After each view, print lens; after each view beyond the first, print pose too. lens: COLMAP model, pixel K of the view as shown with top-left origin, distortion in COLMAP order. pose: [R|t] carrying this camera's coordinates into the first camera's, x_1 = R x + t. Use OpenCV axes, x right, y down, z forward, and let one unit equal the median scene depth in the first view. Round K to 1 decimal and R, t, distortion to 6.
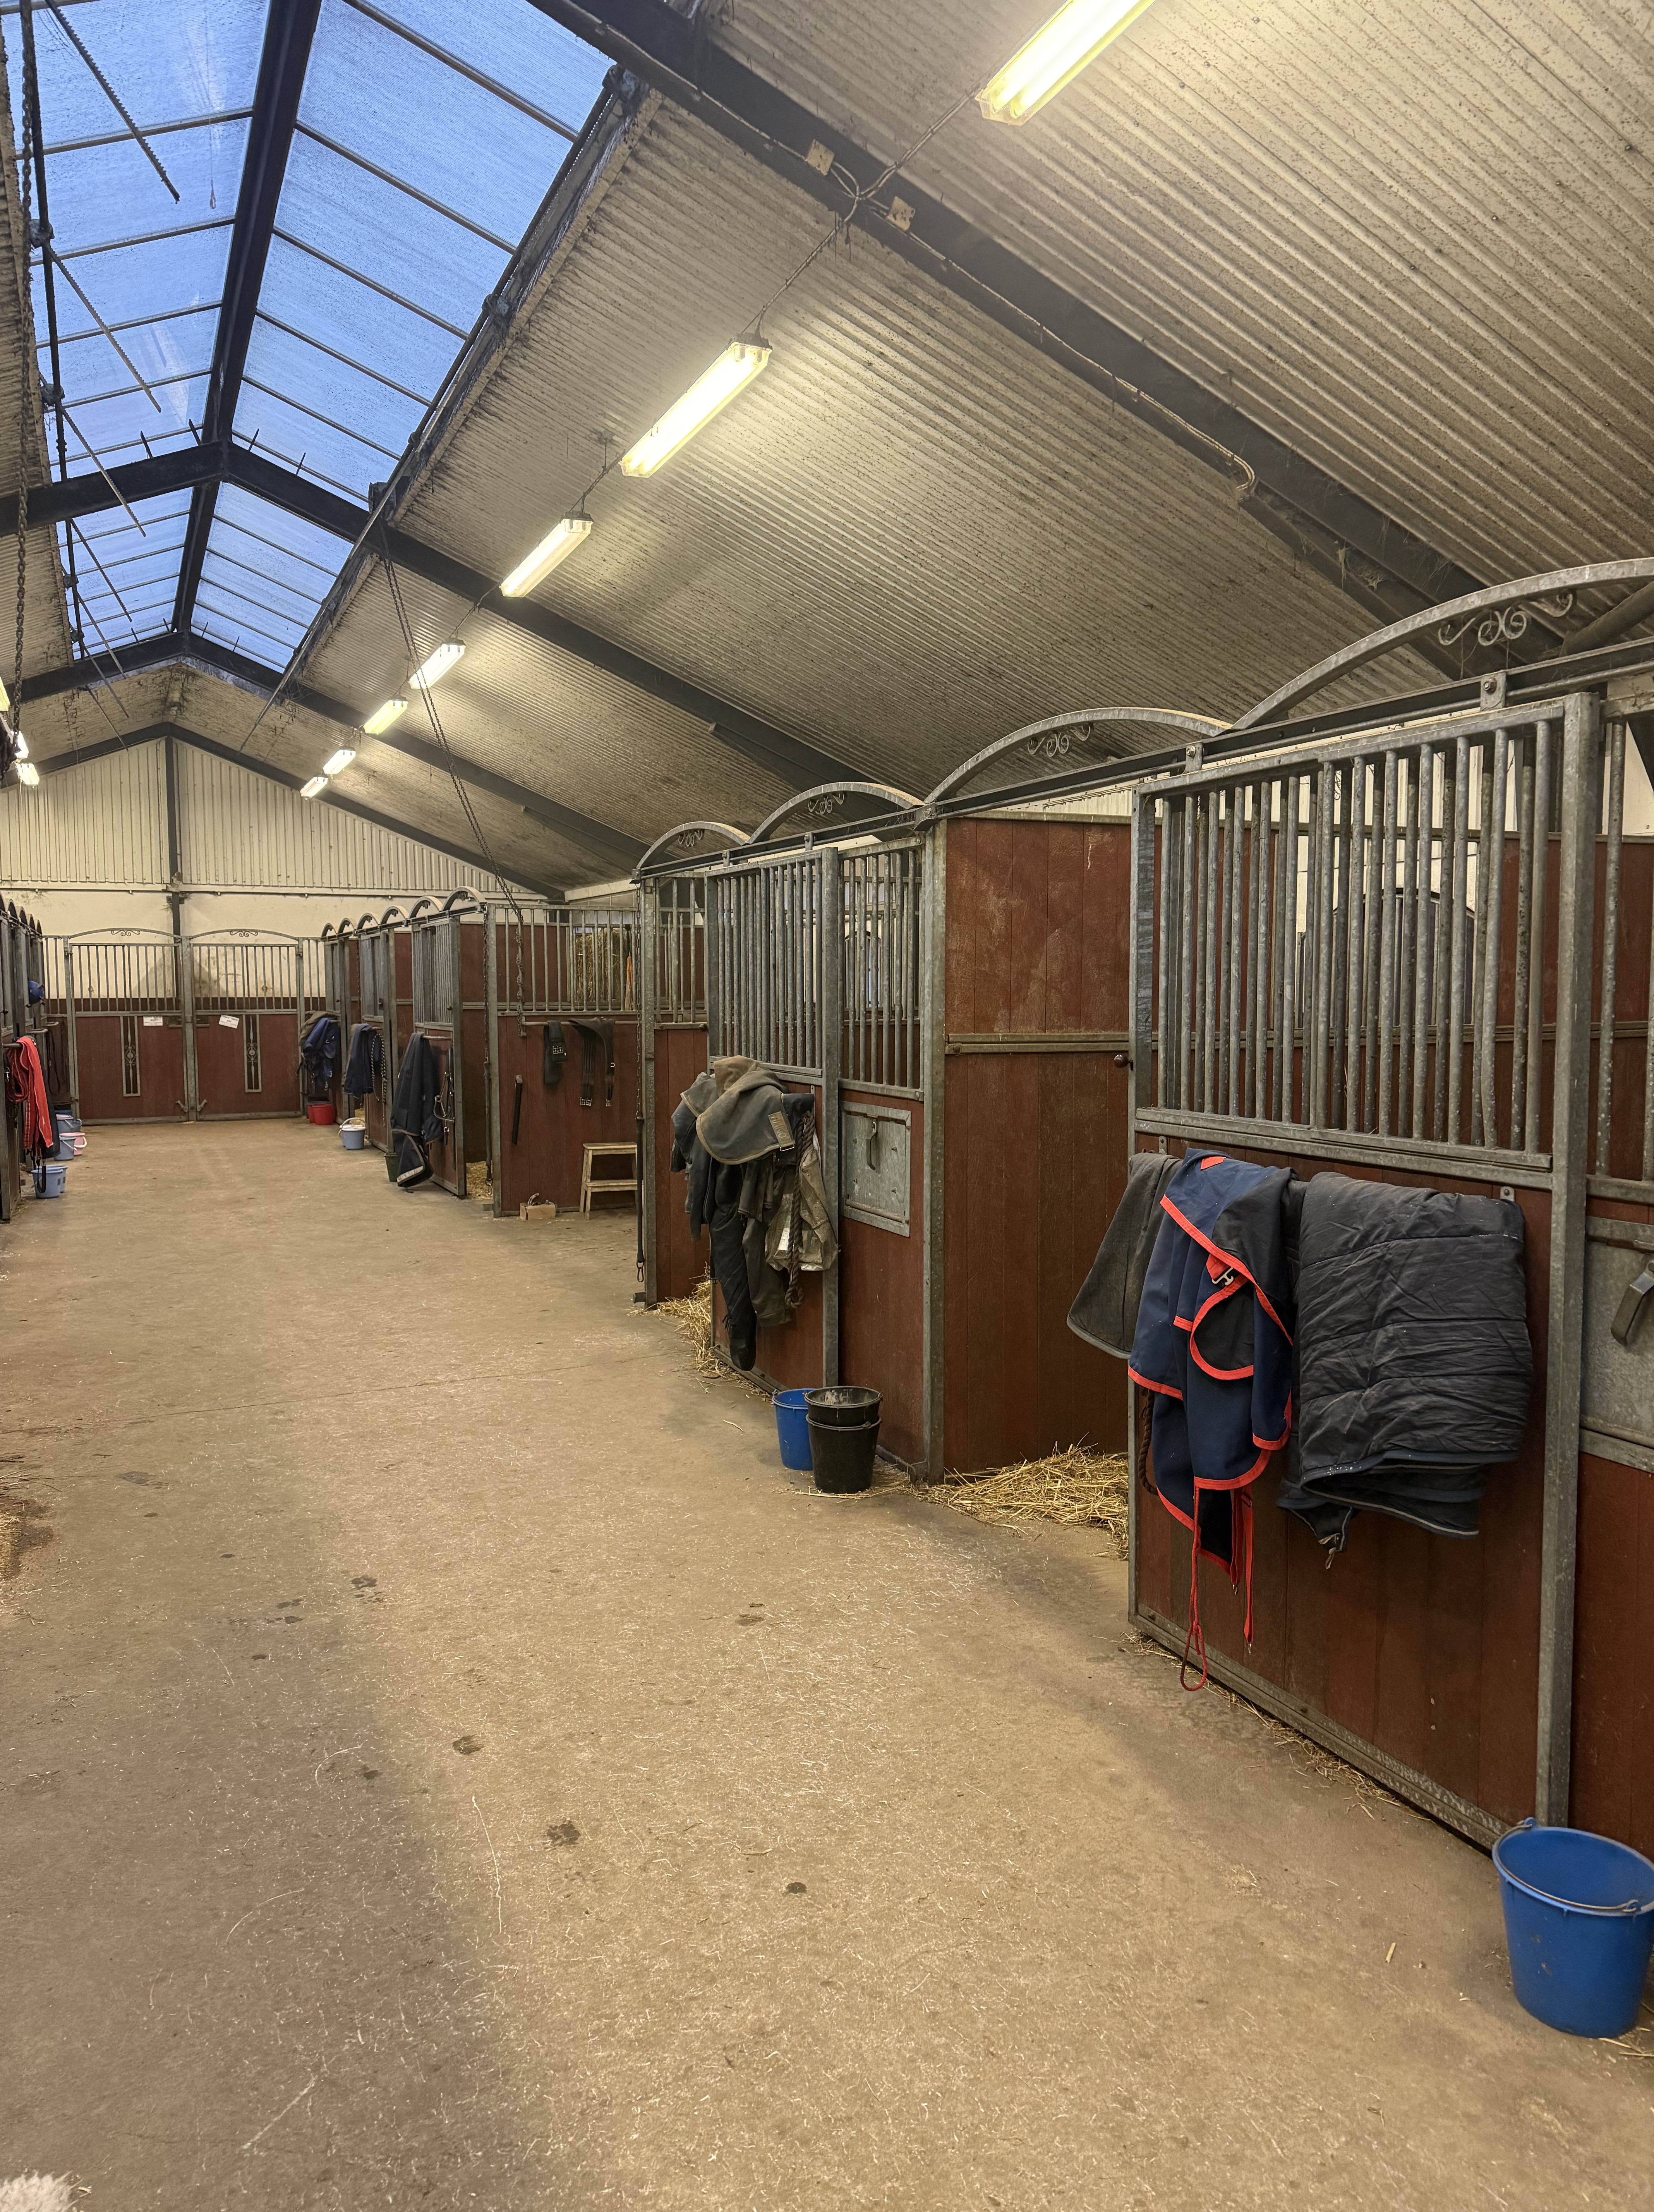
lens RADIAL K [[1525.8, 0, 829.6], [0, 1525.8, 1109.4], [0, 0, 1]] dist [0.004989, -0.002449]
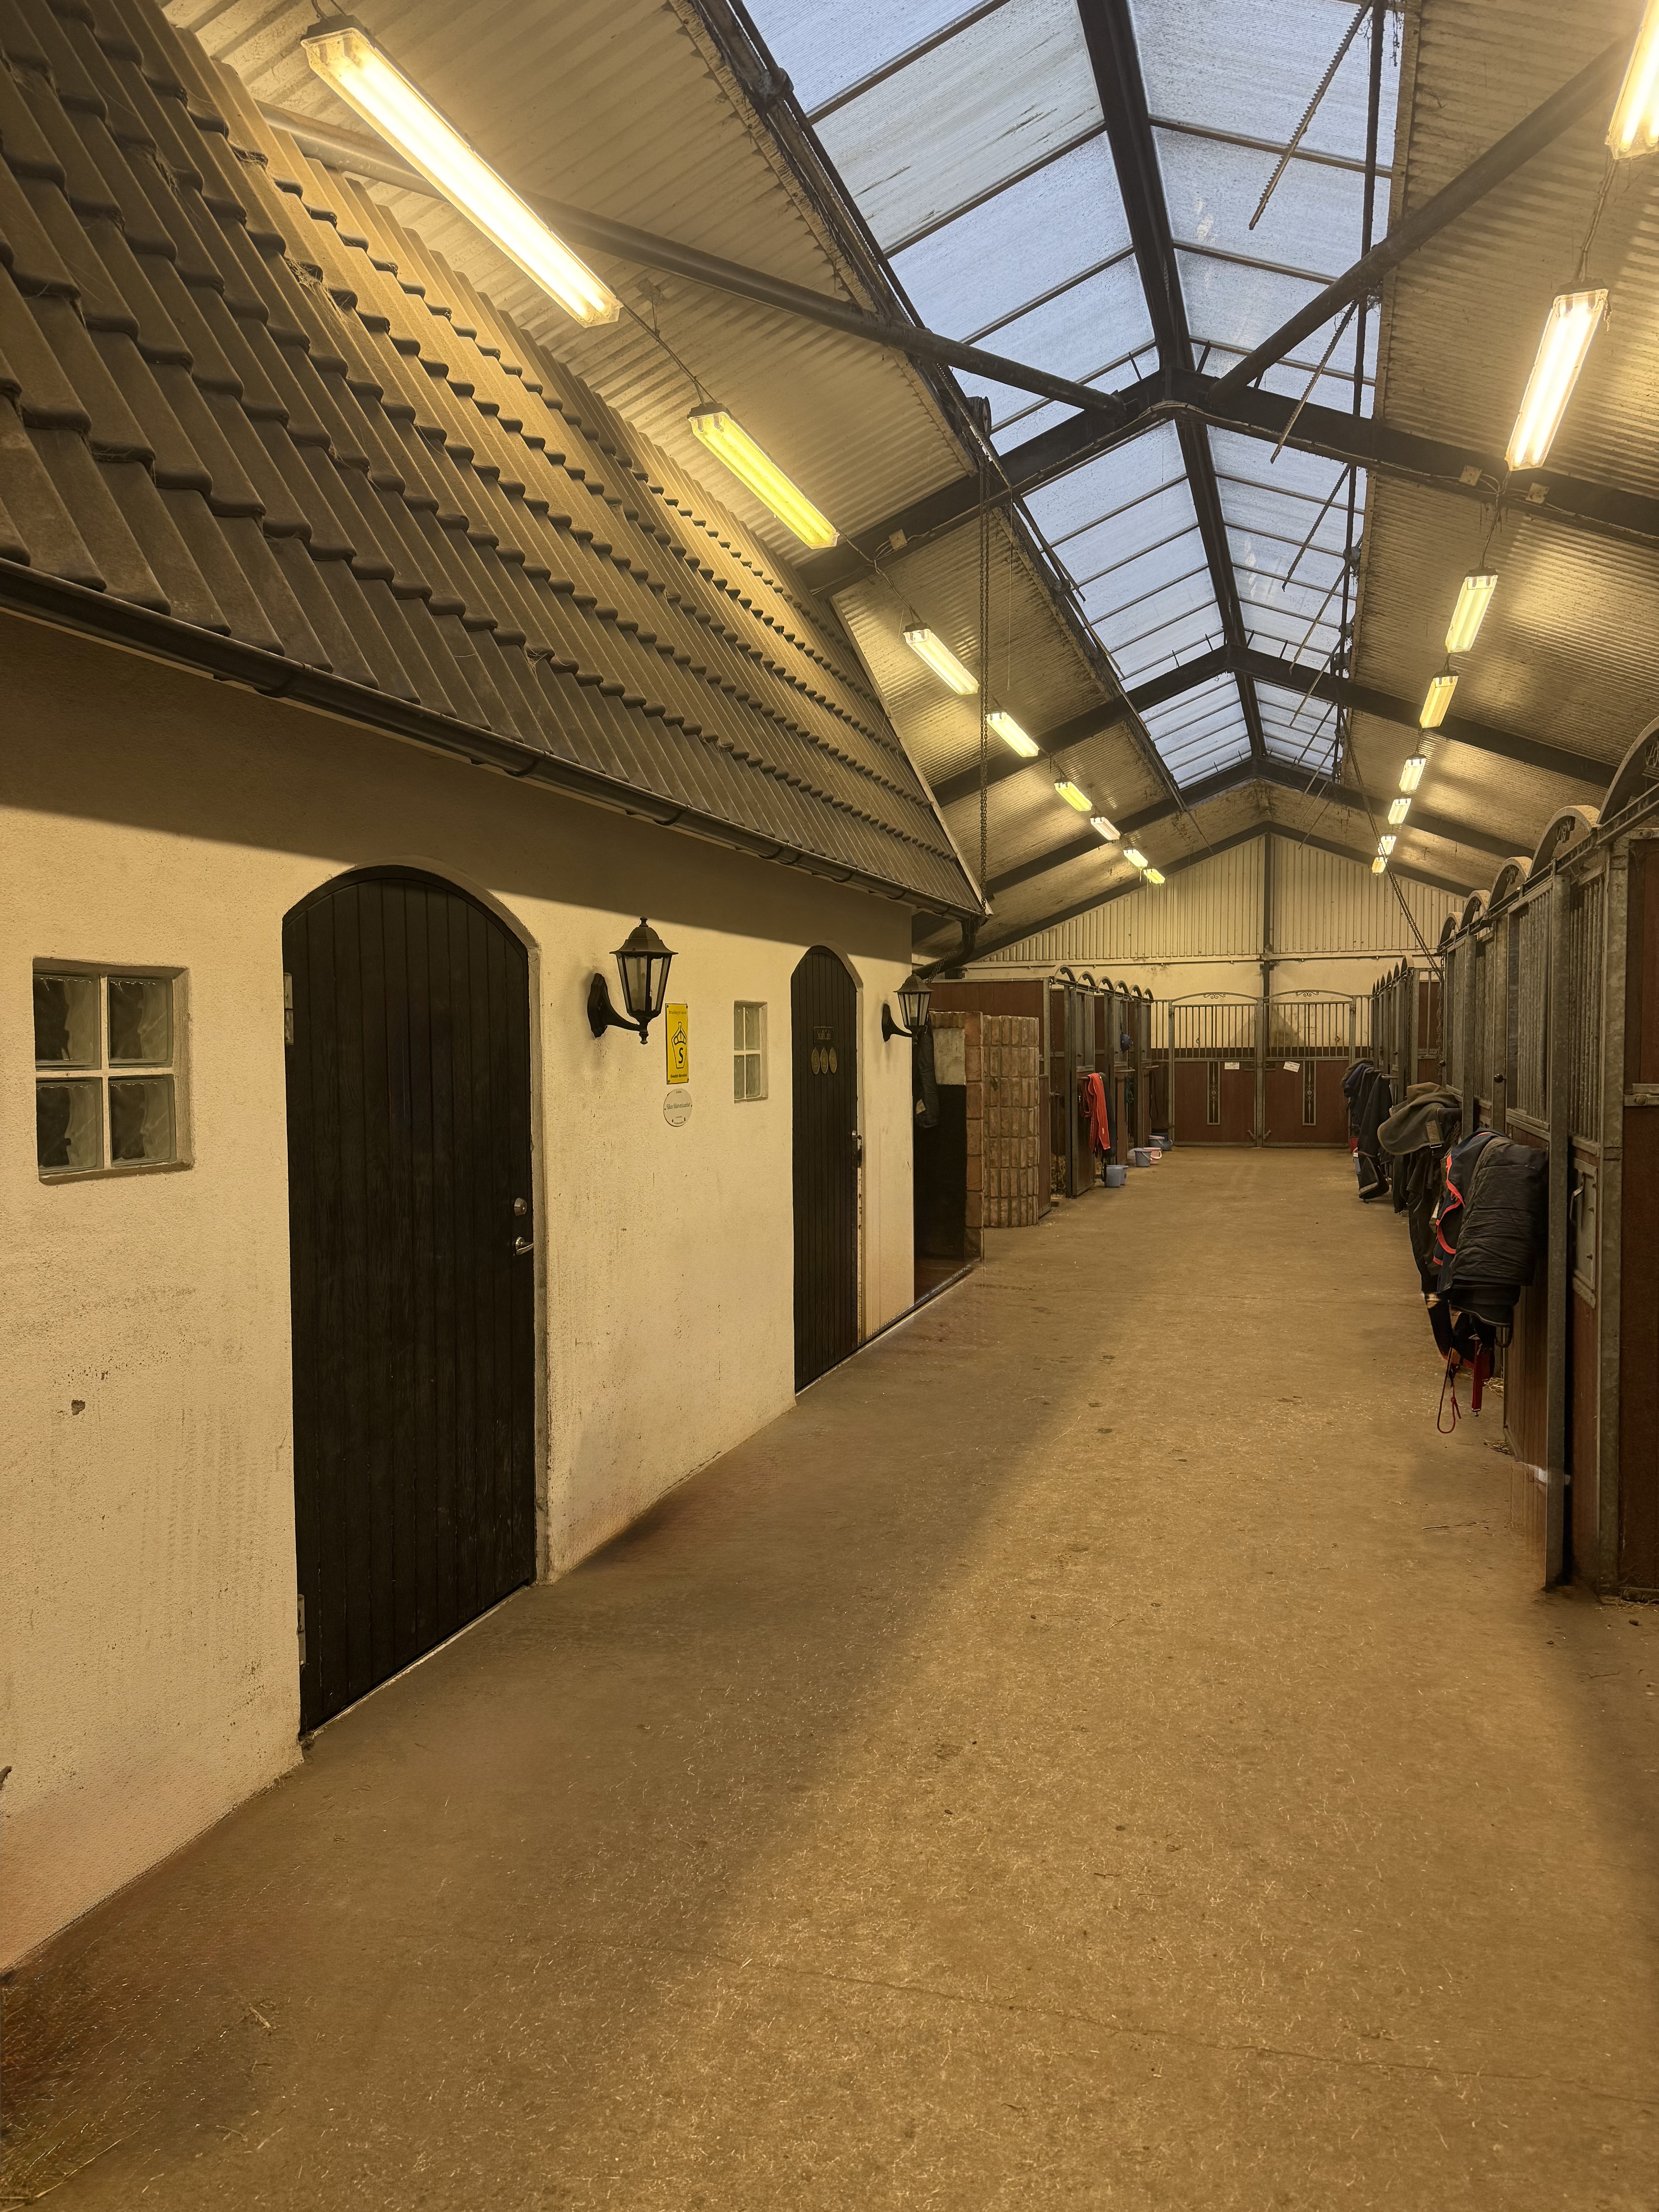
lens RADIAL K [[1526.0, 0, 828.8], [0, 1526.0, 1109.4], [0, 0, 1]] dist [0.004989, -0.002449]
pose [[0.735922, 0.025309, -0.676594, 0.159778], [-0.048122, 0.998729, -0.014983, 0.012309], [0.675354, 0.043586, 0.736204, -0.139558]]
